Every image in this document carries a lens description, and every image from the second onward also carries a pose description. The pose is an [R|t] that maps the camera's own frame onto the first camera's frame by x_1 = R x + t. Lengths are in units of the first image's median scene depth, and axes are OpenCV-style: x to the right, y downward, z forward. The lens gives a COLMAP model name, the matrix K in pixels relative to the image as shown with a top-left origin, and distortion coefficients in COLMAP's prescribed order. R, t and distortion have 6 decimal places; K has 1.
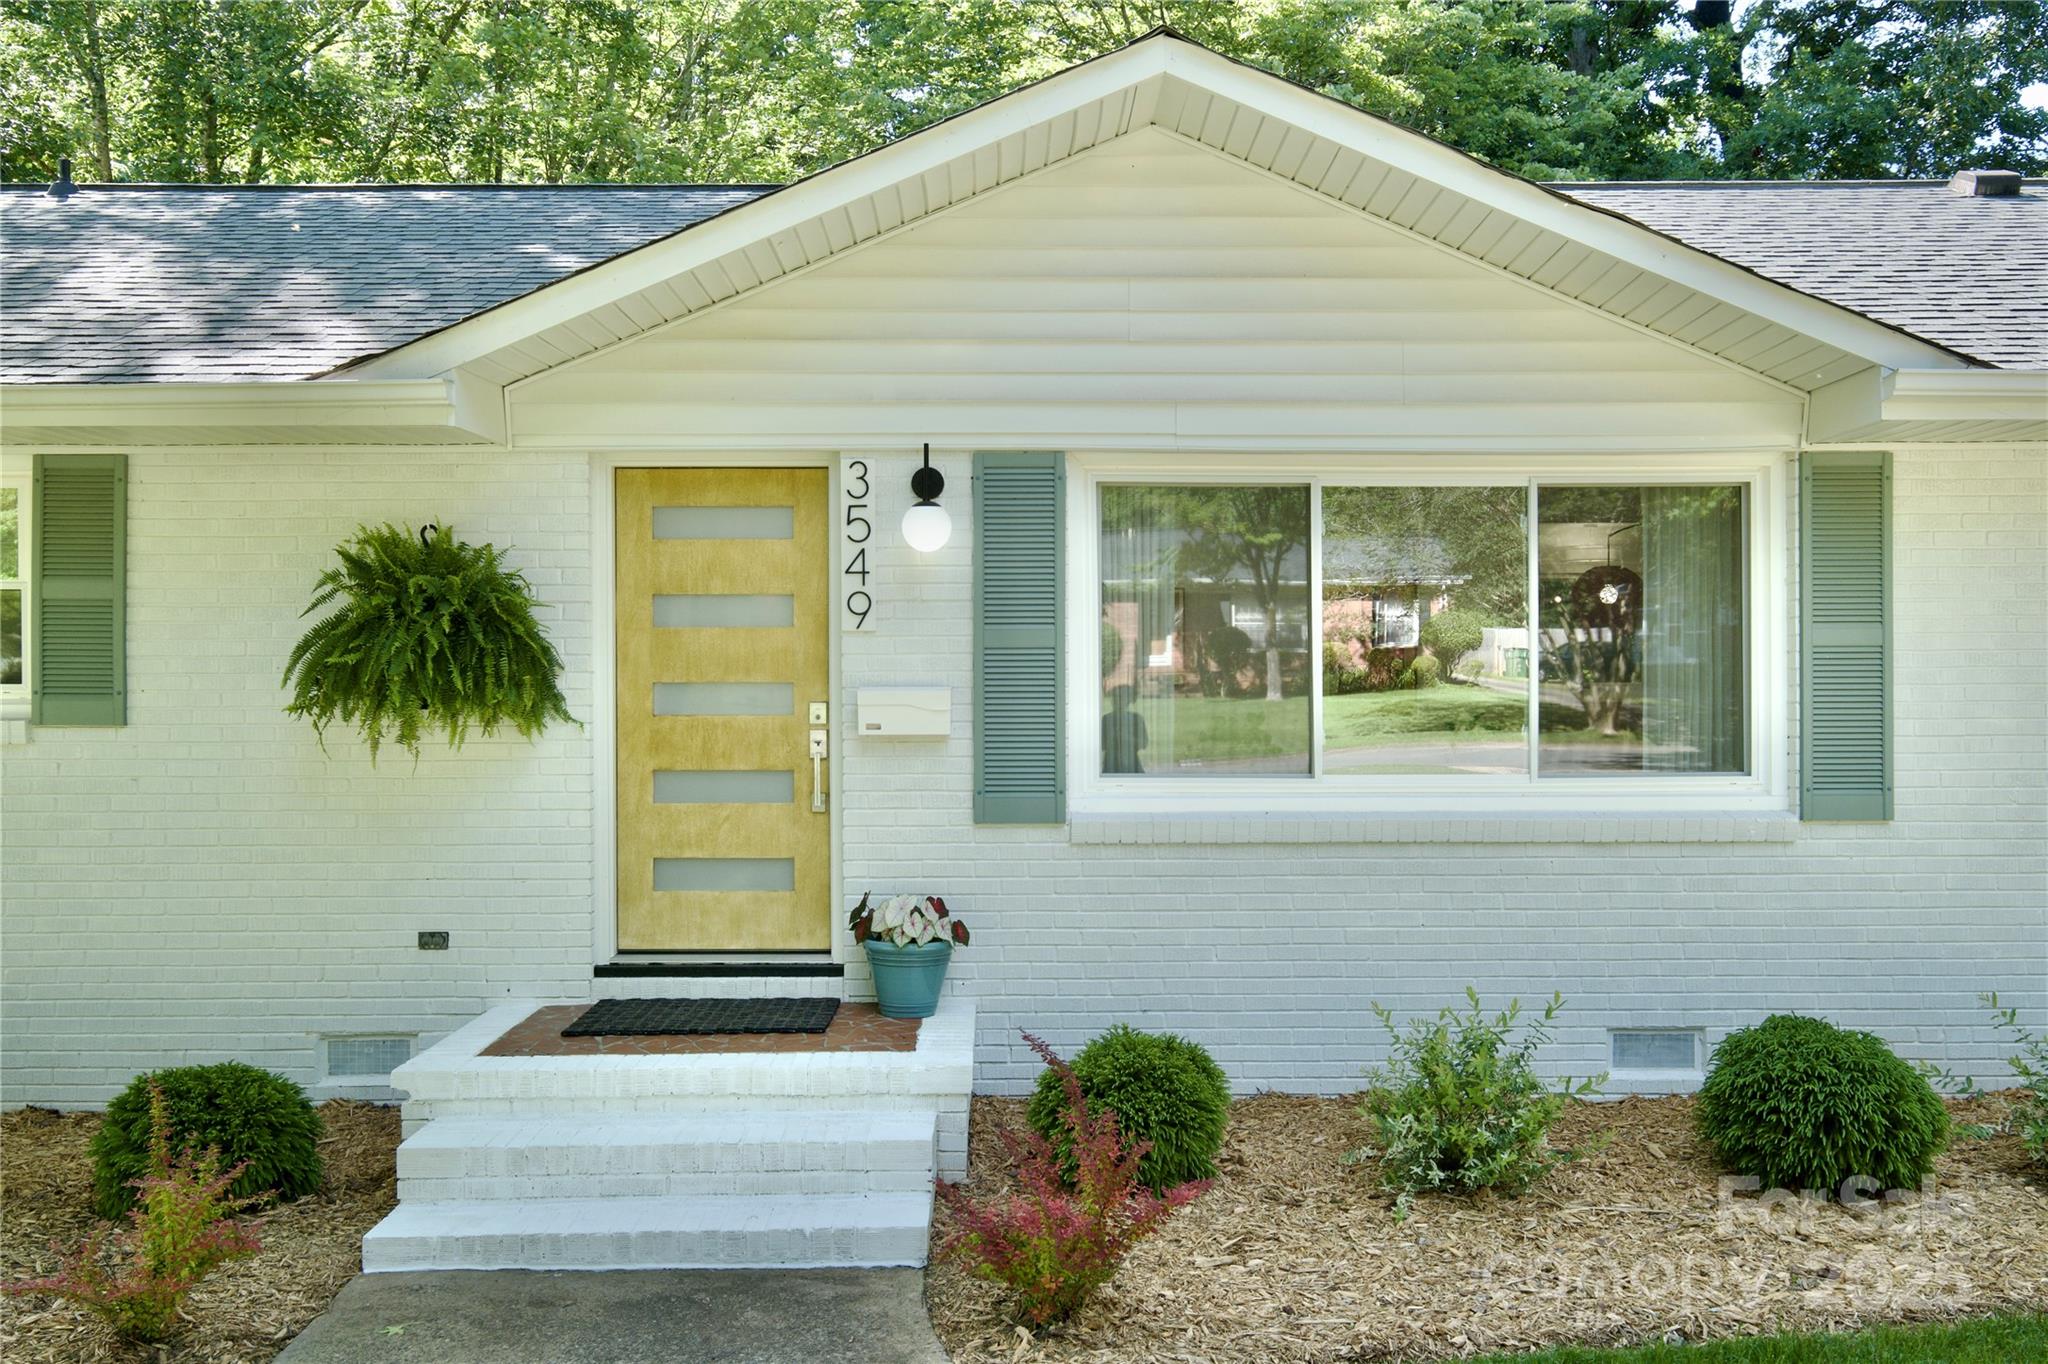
lens RADIAL K [[1725.1, 0, 1026.6], [0, 1725.1, 676.7], [0, 0, 1]] dist [0.009109, -0.008469]
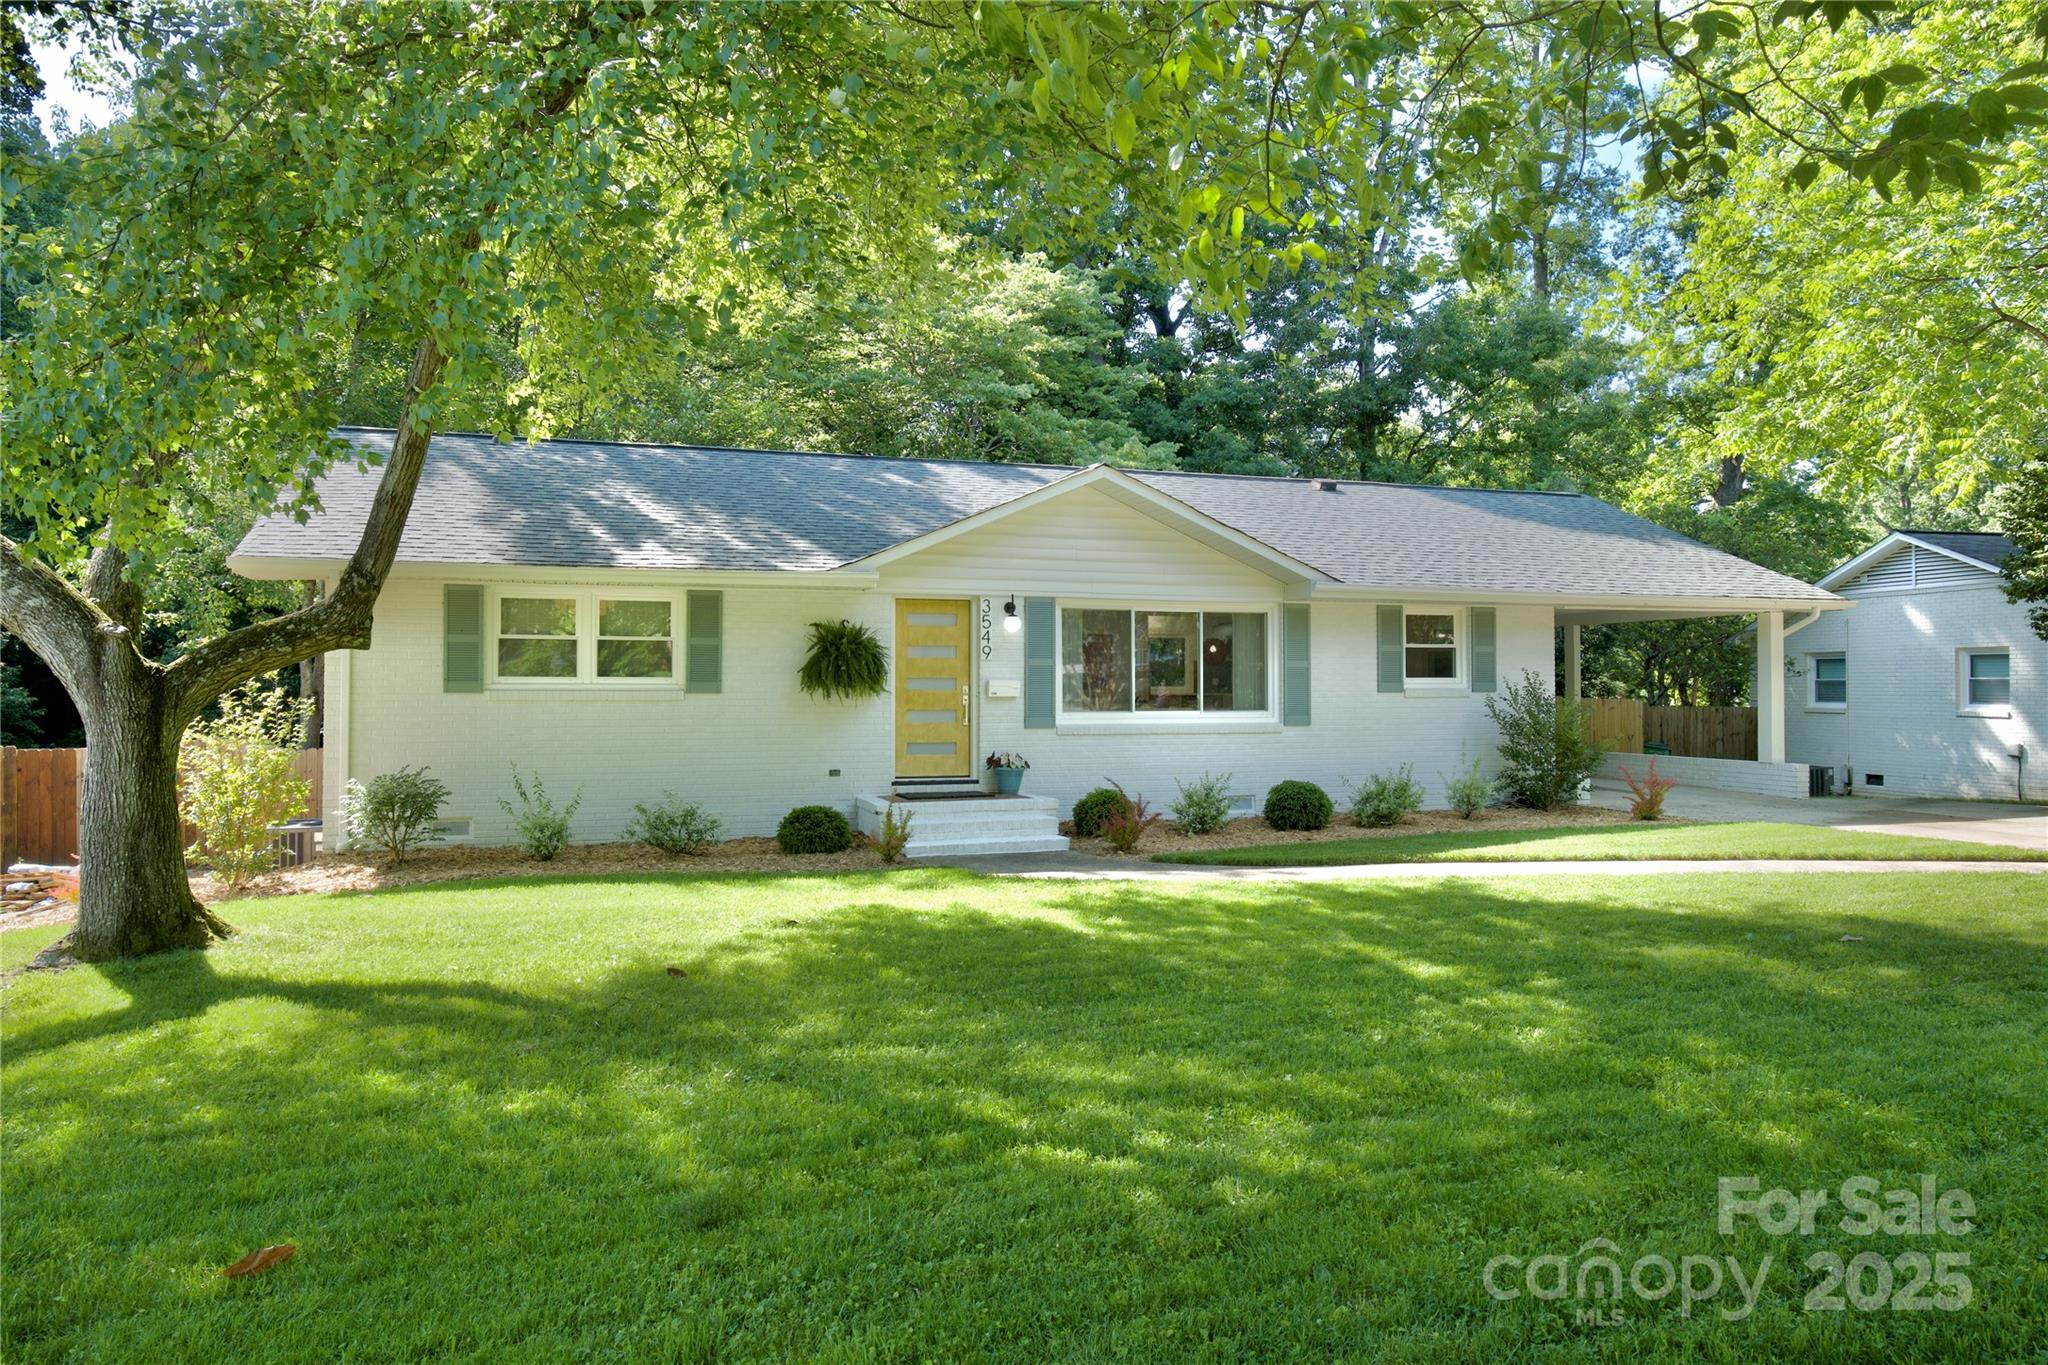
lens RADIAL K [[1279.8, 0, 1021.8], [0, 1279.8, 678.6], [0, 0, 1]] dist [-0.001179, -0.000005]
pose [[0.953036, 0.004103, 0.302831, -0.672226], [-0.001239, 0.999953, -0.009649, 0.024128], [-0.302856, 0.008820, 0.952996, -1.002501]]
